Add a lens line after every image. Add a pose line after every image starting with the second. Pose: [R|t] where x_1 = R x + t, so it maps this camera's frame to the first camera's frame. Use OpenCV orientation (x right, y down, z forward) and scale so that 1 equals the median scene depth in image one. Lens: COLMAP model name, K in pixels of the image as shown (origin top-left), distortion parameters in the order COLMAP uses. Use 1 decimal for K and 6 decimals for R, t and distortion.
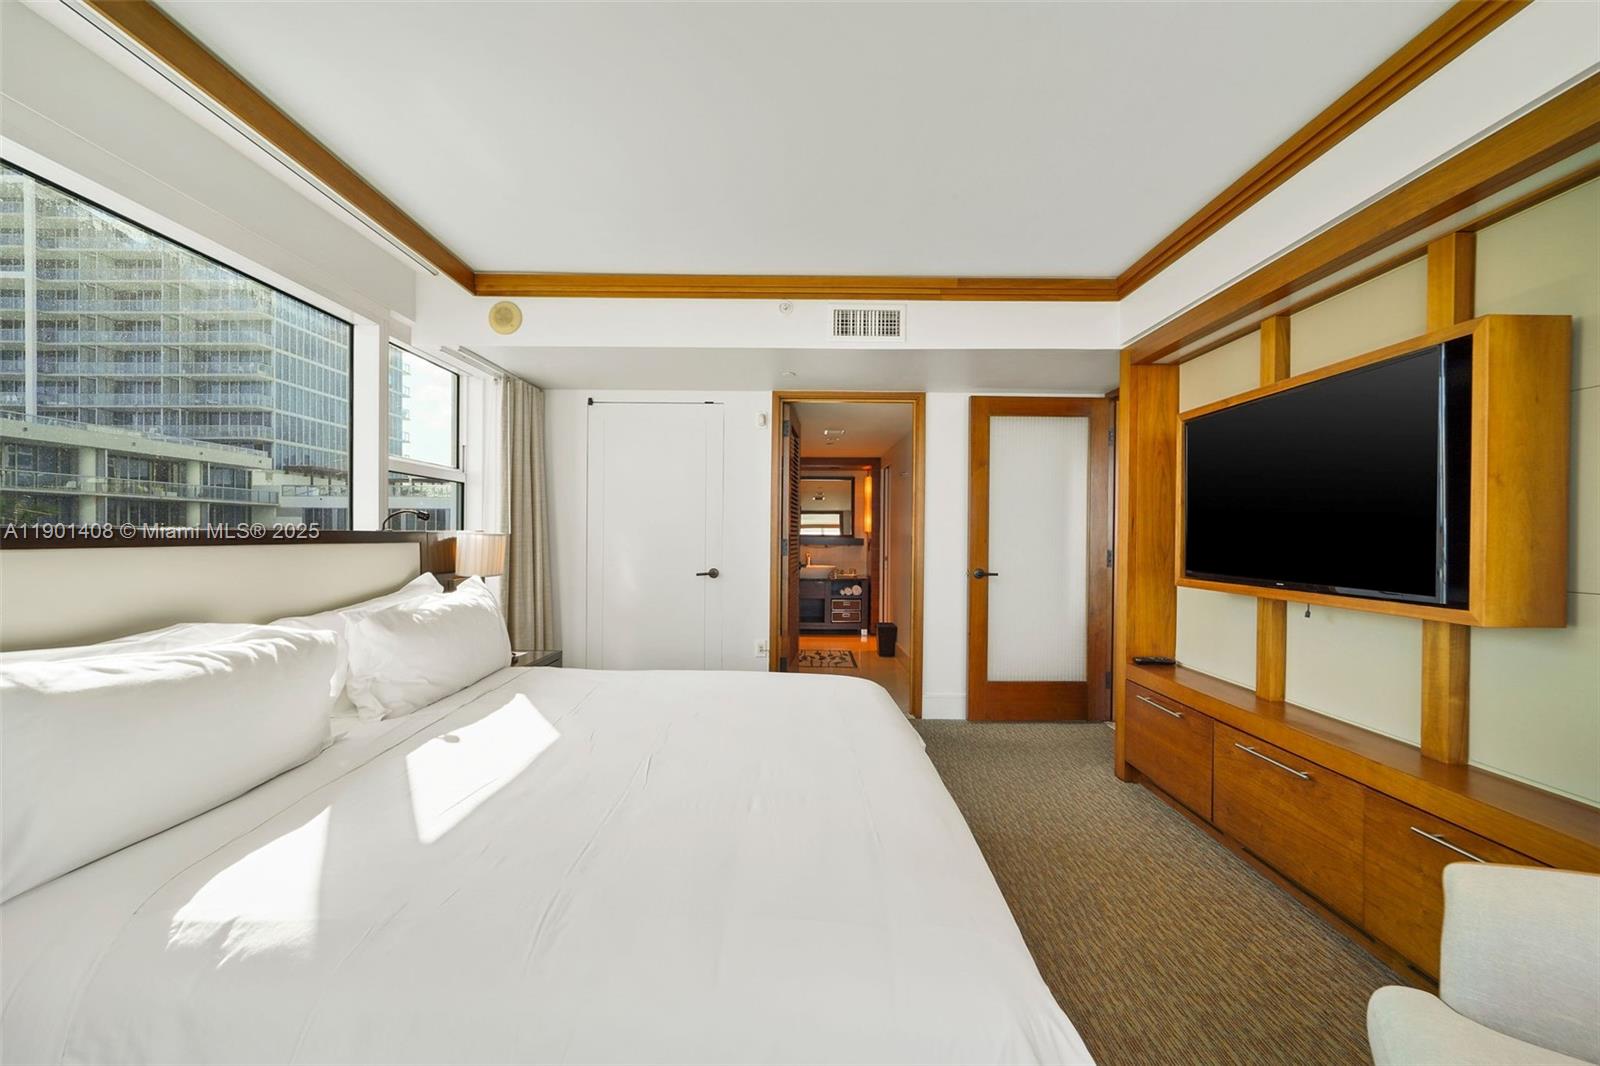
lens RADIAL K [[660.2, 0, 800.0], [0, 660.2, 533.0], [0, 0, 1]] dist [-0.003790, -0.000445]
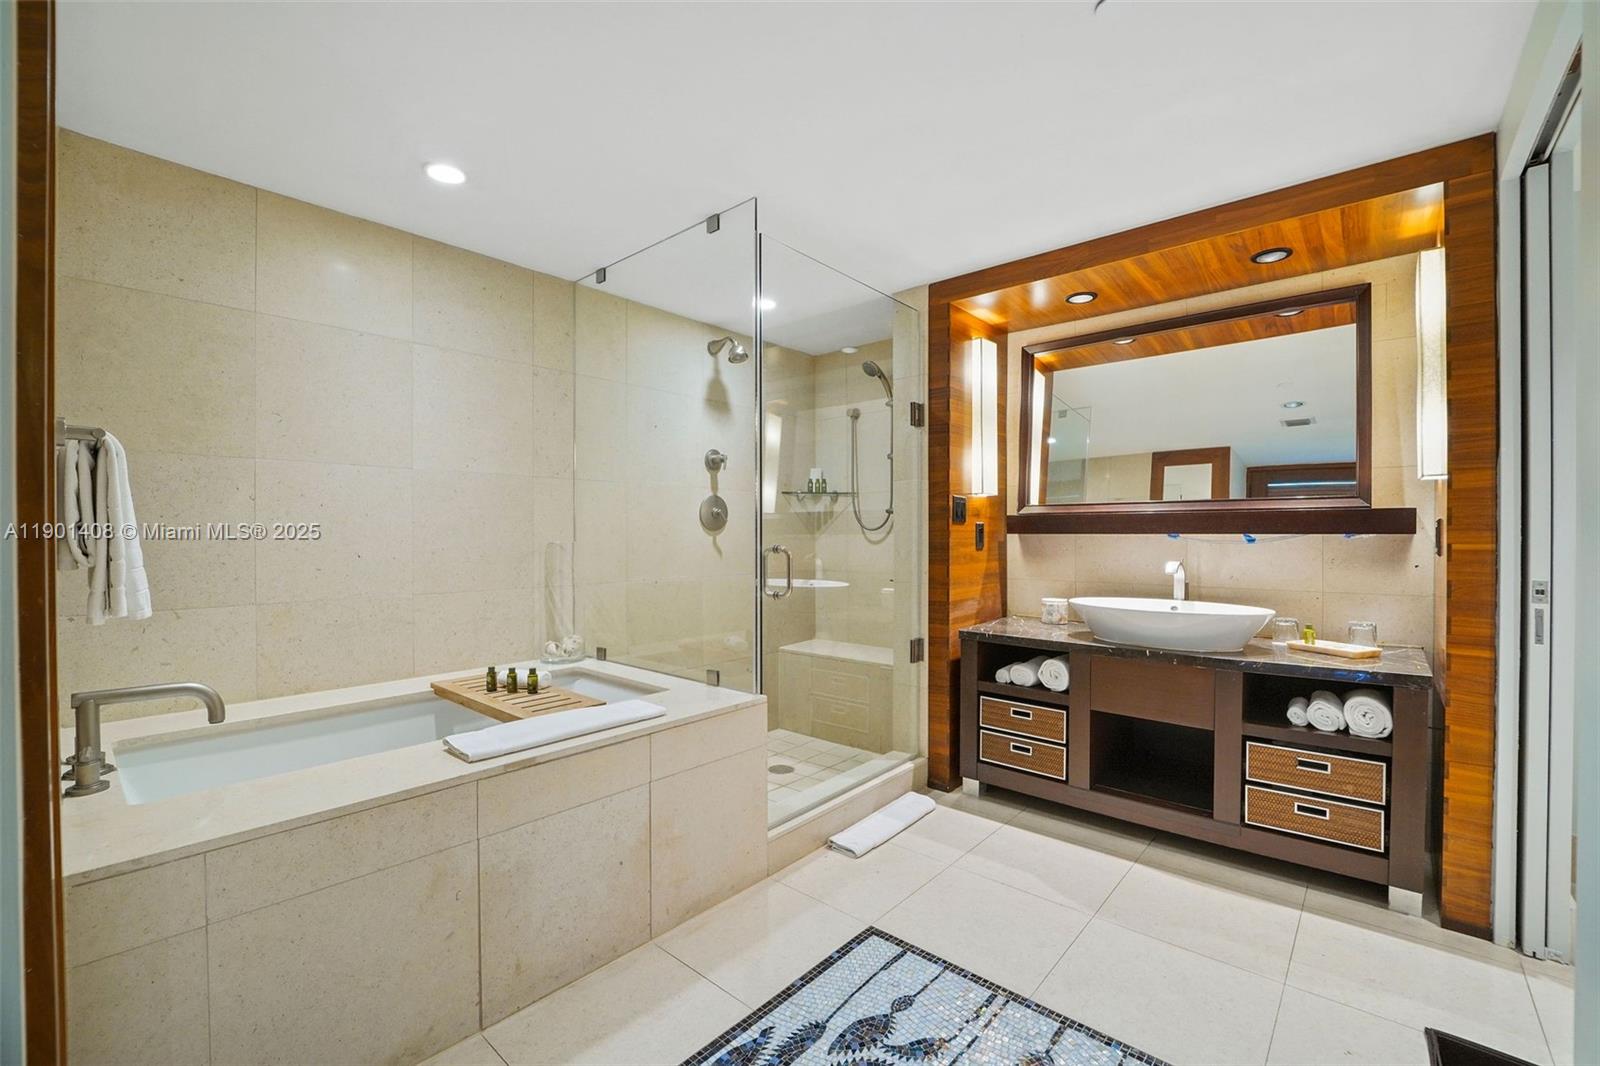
lens RADIAL K [[676.0, 0, 782.1], [0, 676.0, 536.2], [0, 0, 1]] dist [-0.024115, -0.000318]
pose [[0.744111, -0.010822, -0.667969, 0.087766], [0.010322, 0.999936, -0.004701, 0.019598], [0.667977, -0.003397, 0.744174, 0.670460]]
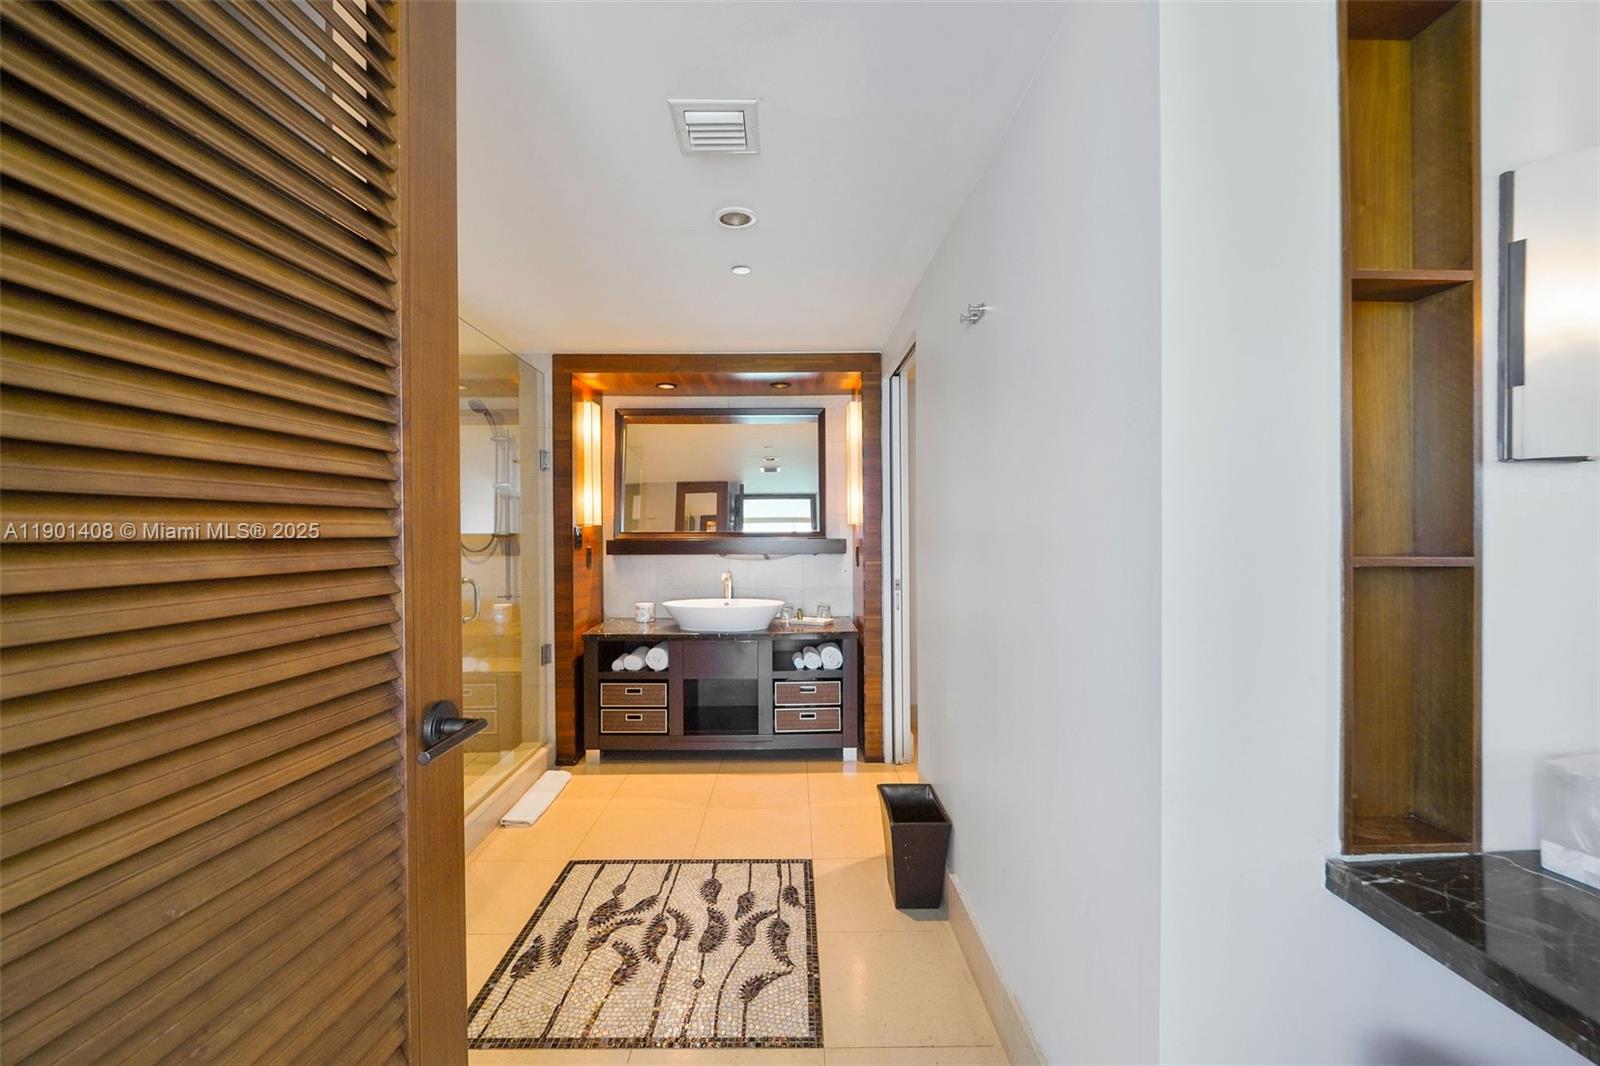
lens RADIAL K [[655.7, 0, 796.6], [0, 655.7, 525.3], [0, 0, 1]] dist [-0.014979, 0.000398]
pose [[0.999796, -0.018869, 0.007269, 0.060719], [0.018958, 0.999745, -0.012287, 0.004180], [-0.007036, 0.012422, 0.999898, 0.560187]]
